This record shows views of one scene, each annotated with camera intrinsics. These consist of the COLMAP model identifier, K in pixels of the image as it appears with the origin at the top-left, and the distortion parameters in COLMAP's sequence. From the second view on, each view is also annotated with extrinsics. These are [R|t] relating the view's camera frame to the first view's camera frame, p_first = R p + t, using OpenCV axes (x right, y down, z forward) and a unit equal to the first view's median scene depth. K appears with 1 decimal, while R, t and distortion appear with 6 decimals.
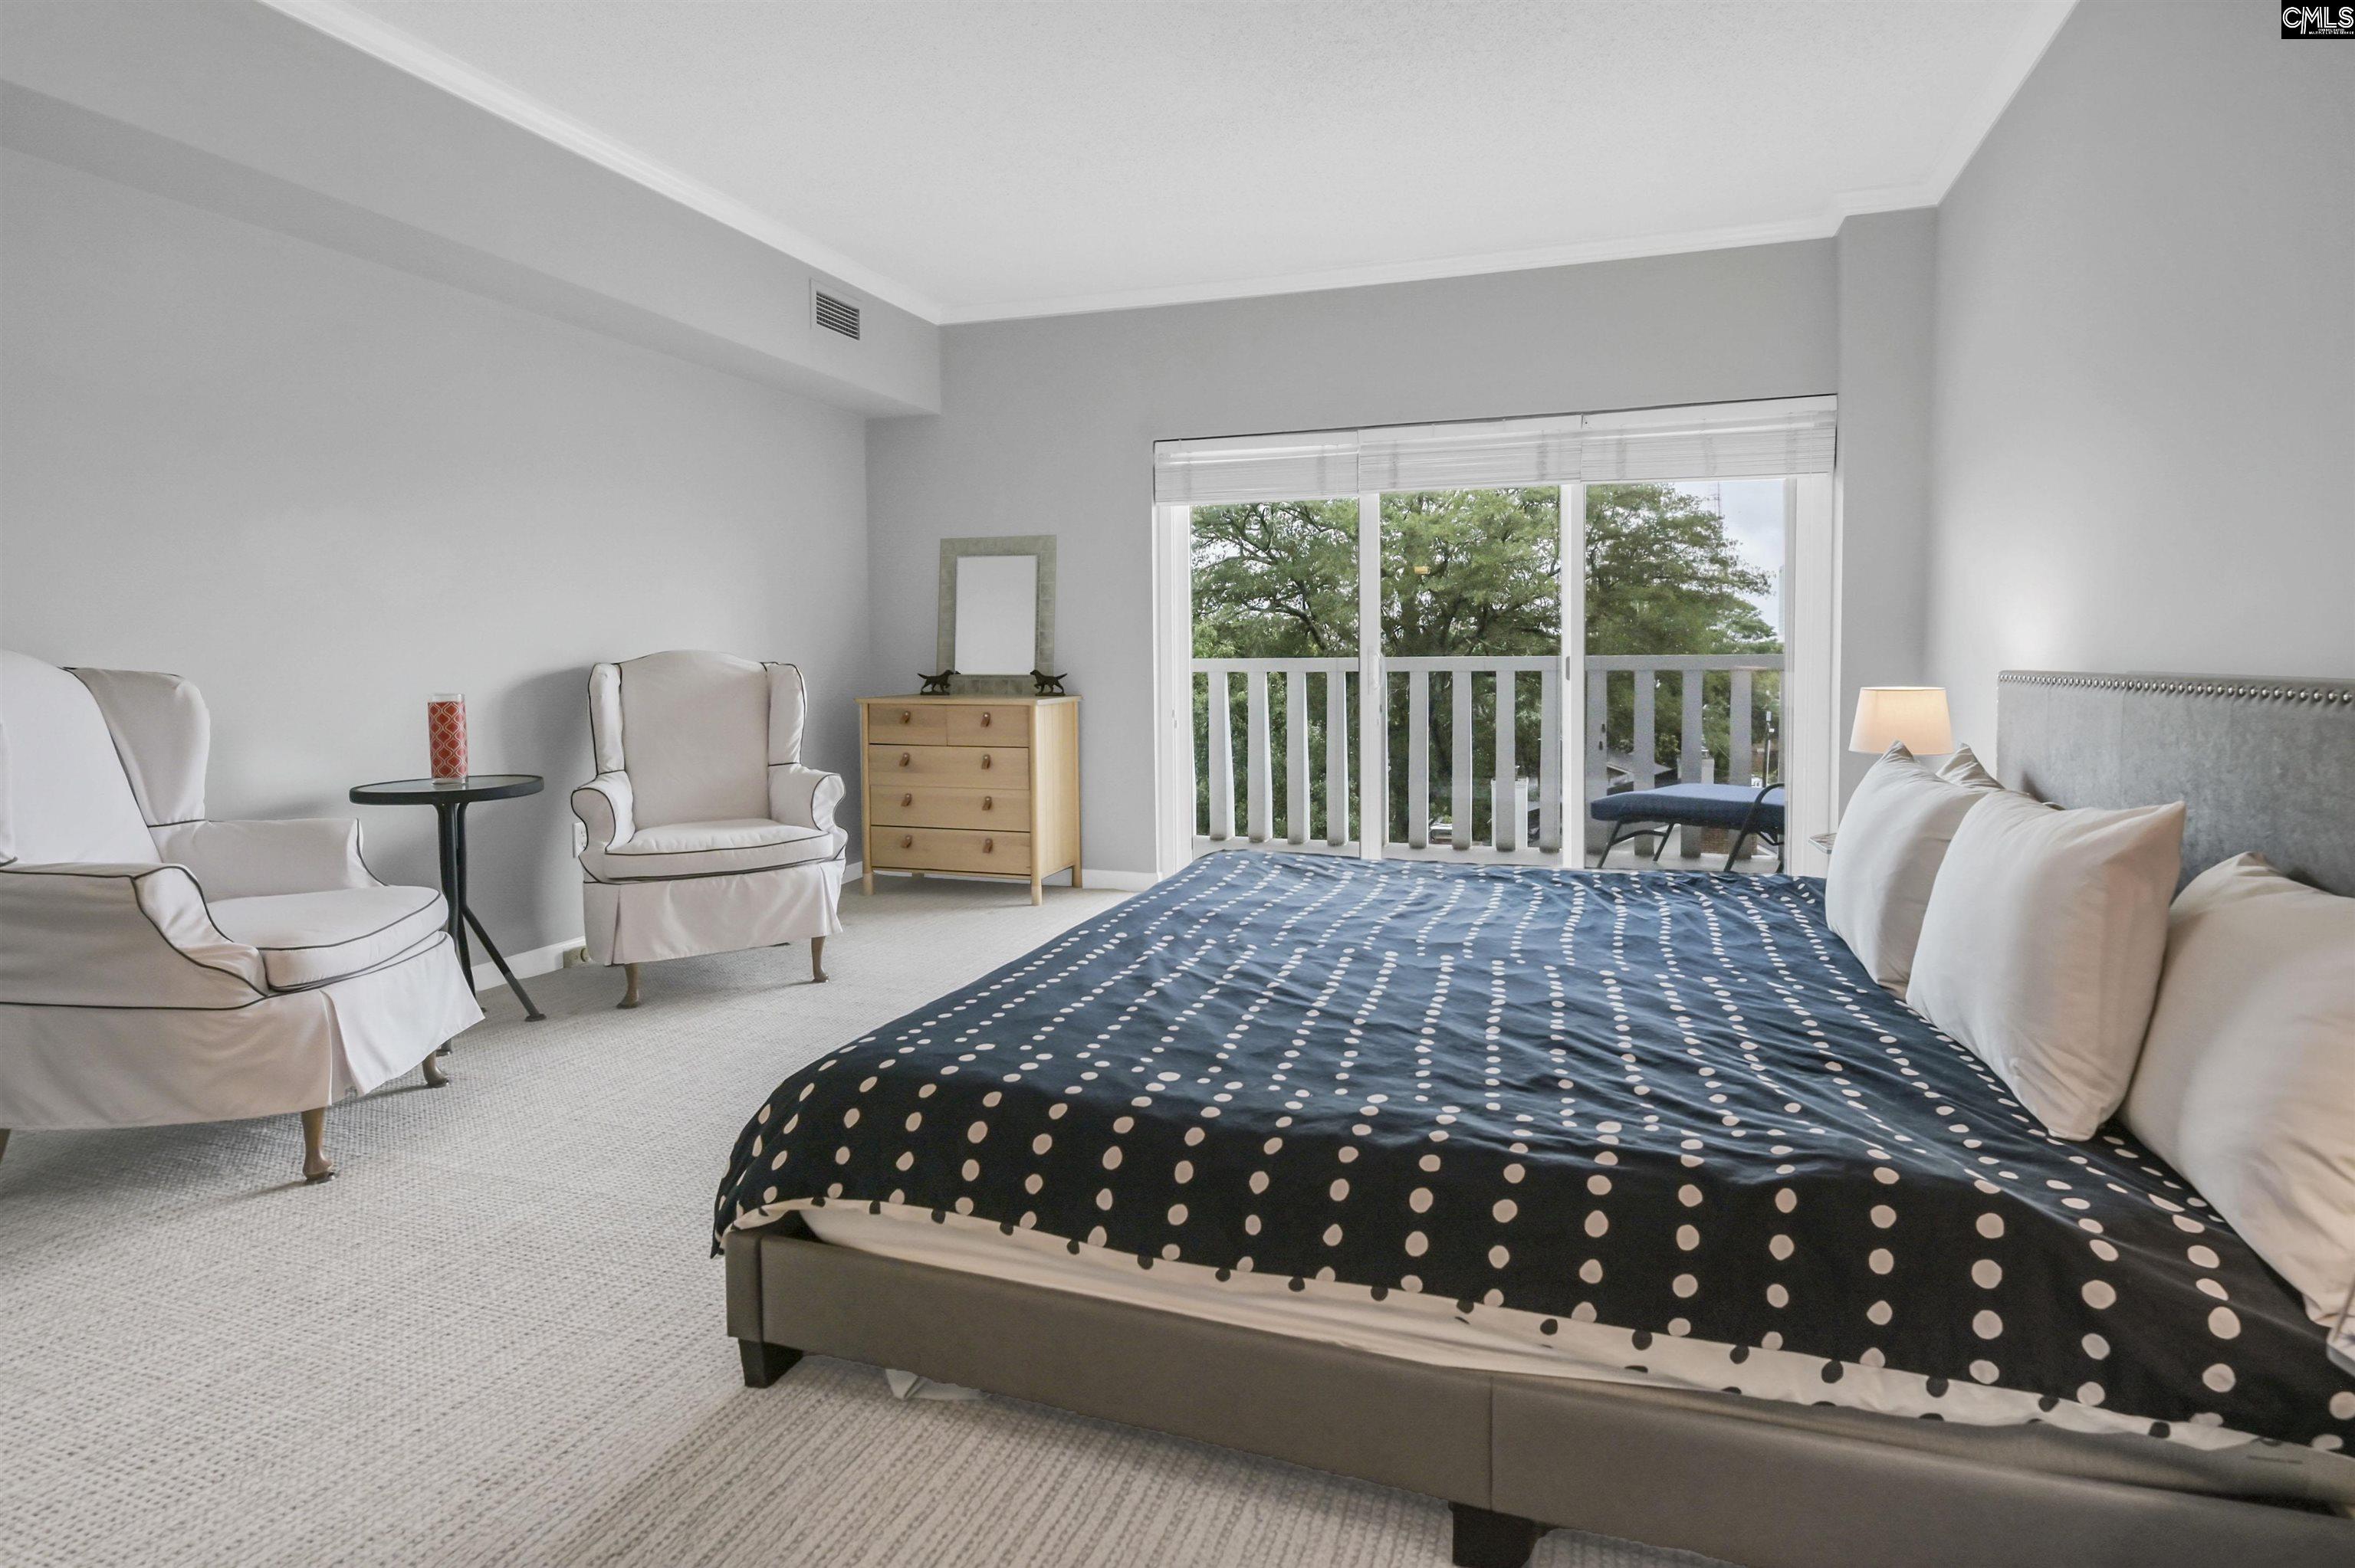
lens RADIAL K [[1299.2, 0, 1172.8], [0, 1299.2, 707.0], [0, 0, 1]] dist [0.002959, -0.000494]
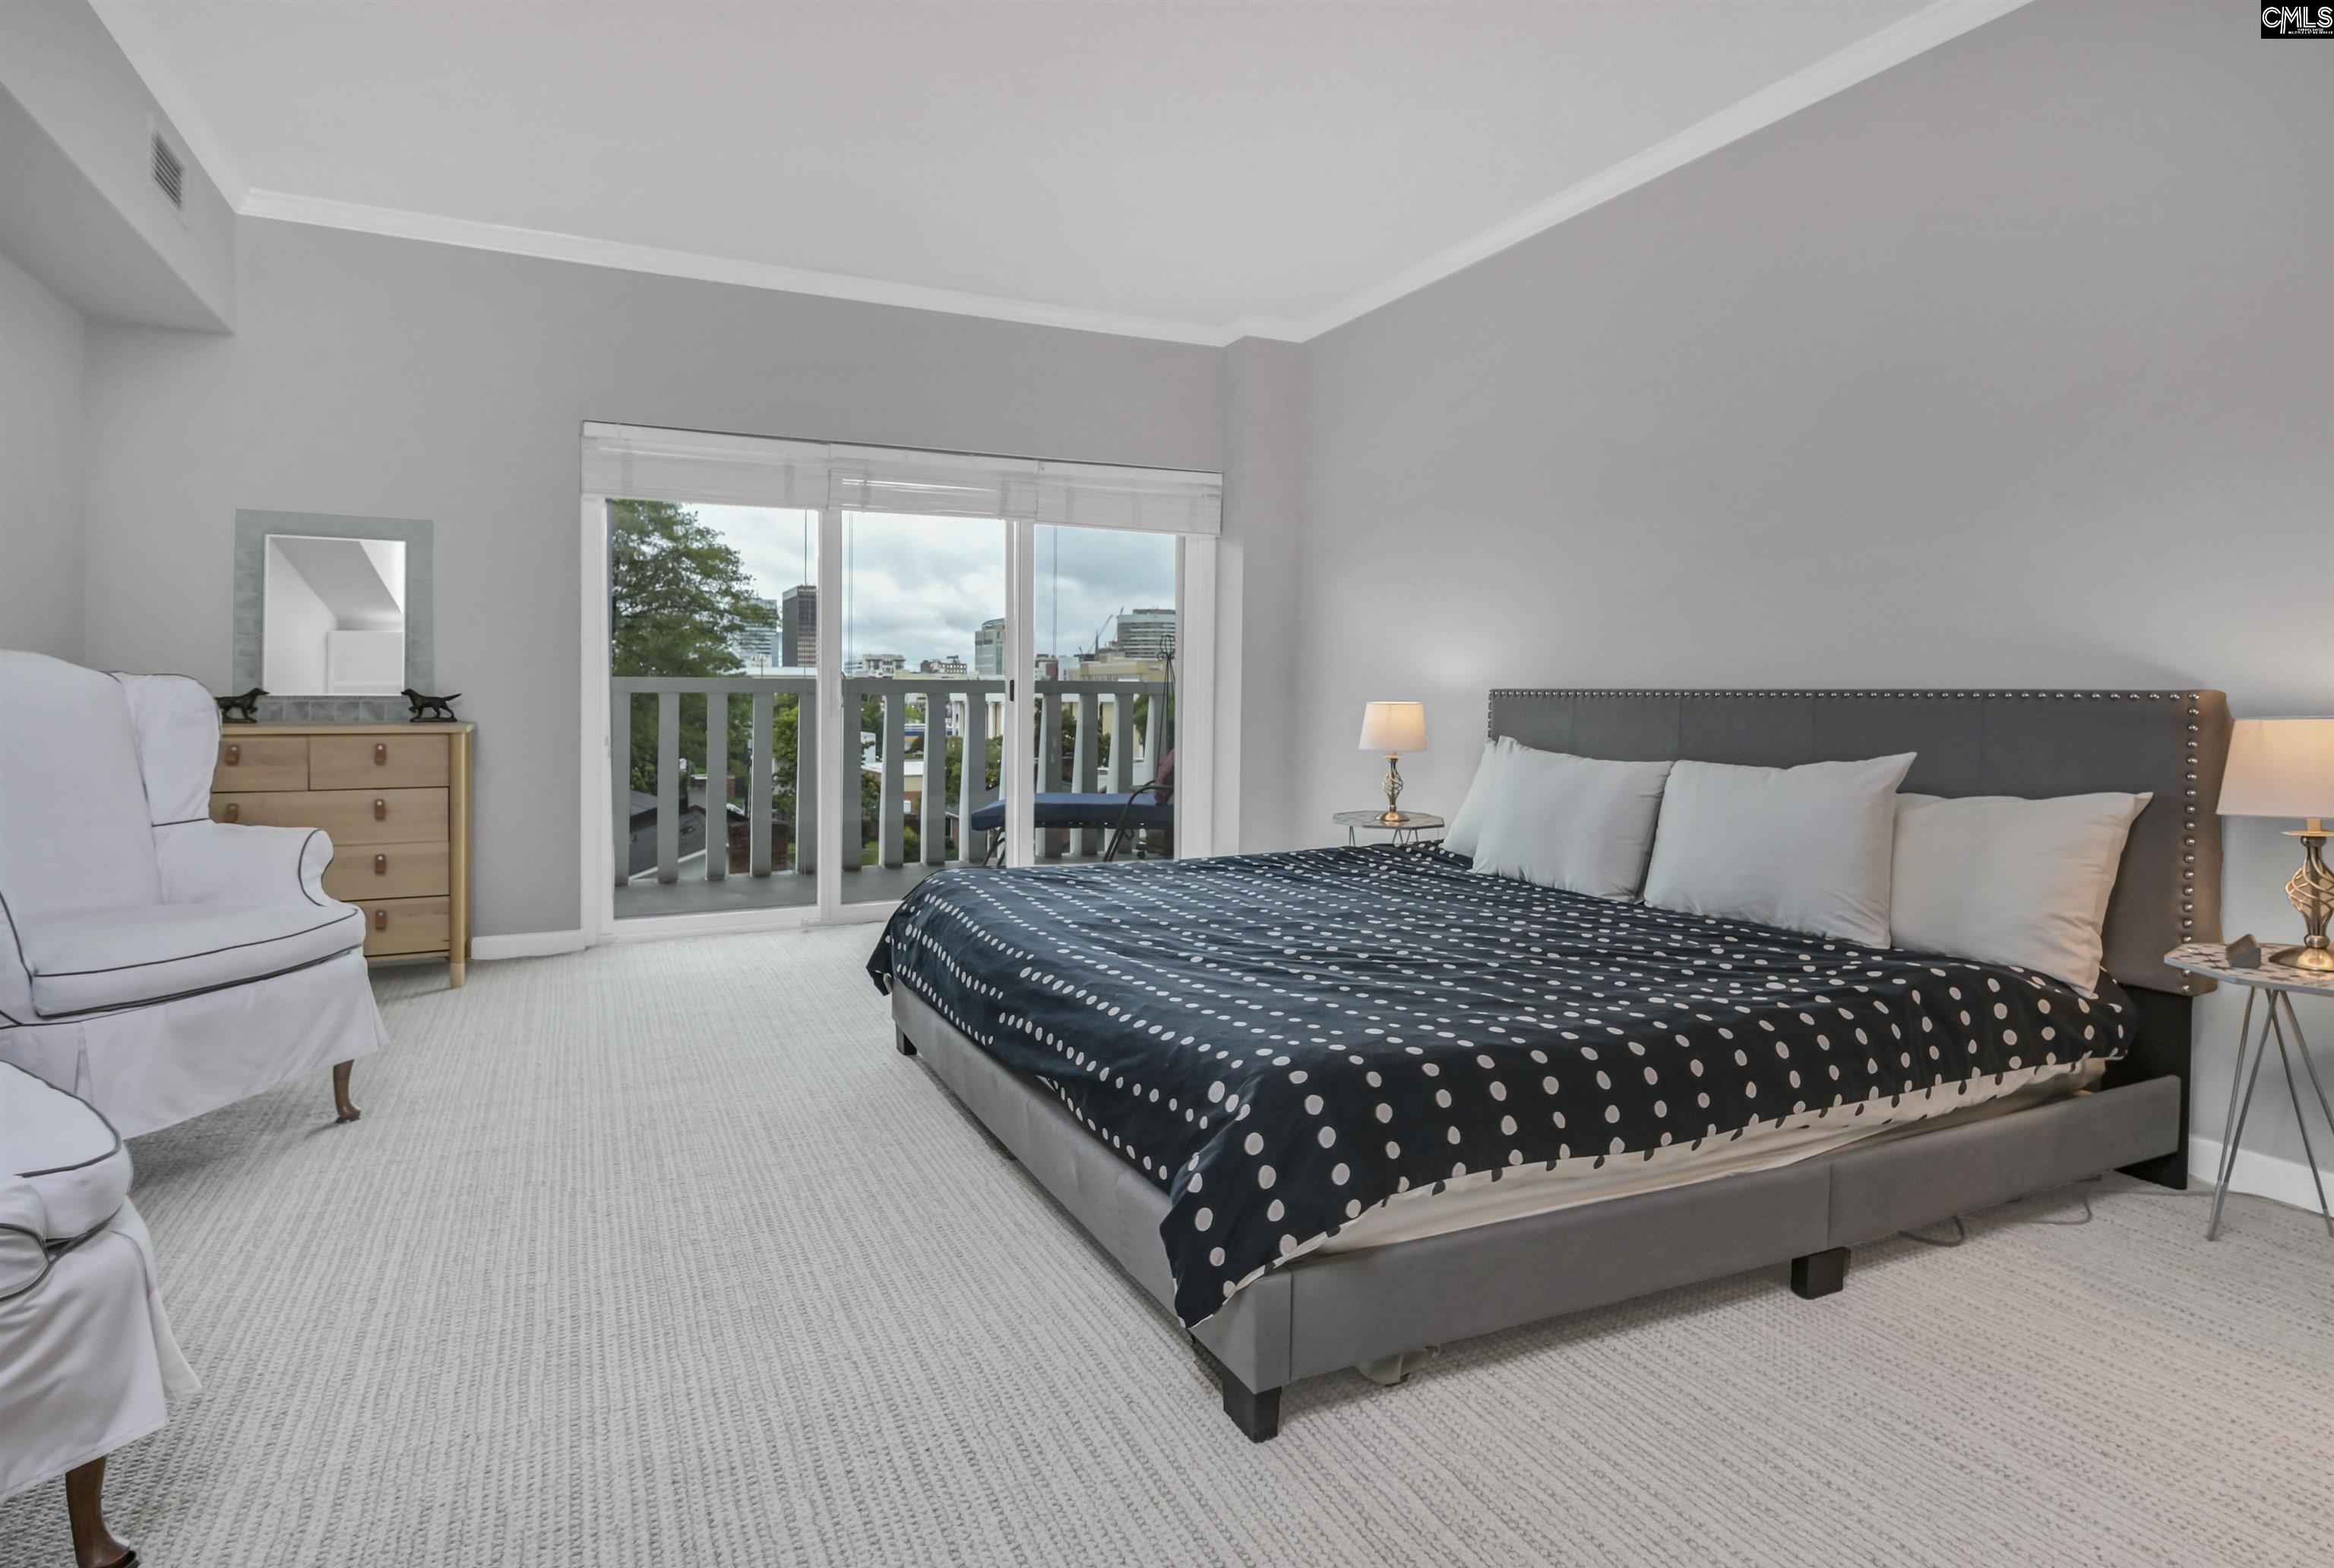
lens RADIAL K [[1277.0, 0, 1224.2], [0, 1277.0, 701.3], [0, 0, 1]] dist [0.002267, -0.000673]
pose [[0.700083, -0.001694, 0.714060, -0.394412], [0.021395, 0.999598, -0.018606, 0.004385], [-0.713741, 0.028303, 0.699838, 0.145443]]
